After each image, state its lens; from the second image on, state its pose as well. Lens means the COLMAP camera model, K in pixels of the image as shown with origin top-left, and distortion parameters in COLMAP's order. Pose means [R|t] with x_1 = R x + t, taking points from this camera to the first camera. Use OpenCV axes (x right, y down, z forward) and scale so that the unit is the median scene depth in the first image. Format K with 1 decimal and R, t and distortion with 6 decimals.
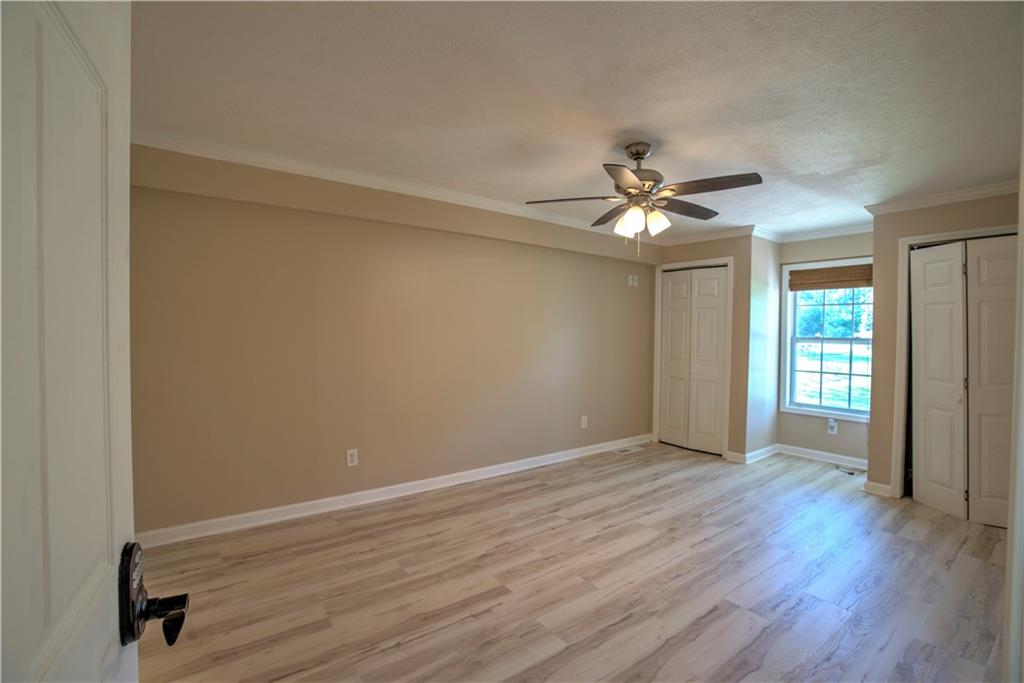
lens RADIAL K [[458.6, 0, 506.3], [0, 458.6, 348.0], [0, 0, 1]] dist [-0.002613, 0.000770]
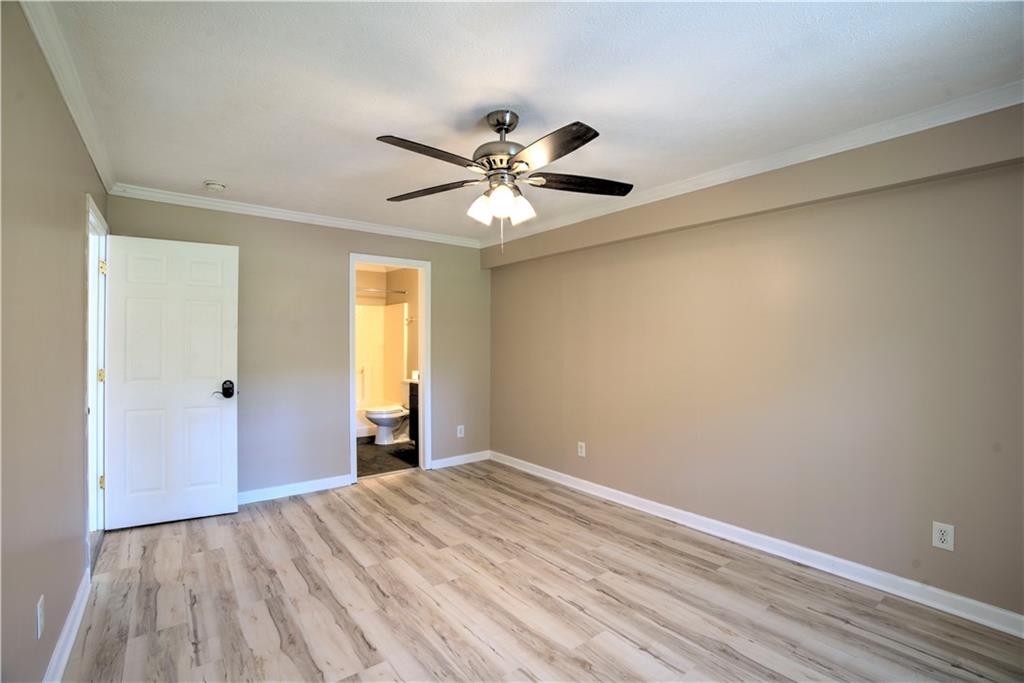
lens RADIAL K [[458.6, 0, 506.3], [0, 458.6, 348.0], [0, 0, 1]] dist [-0.002613, 0.000770]
pose [[-0.012217, -0.019476, -0.999736, 1.062179], [-0.017059, 0.999669, -0.019267, 0.000938], [0.999780, 0.016819, -0.012545, 0.992827]]
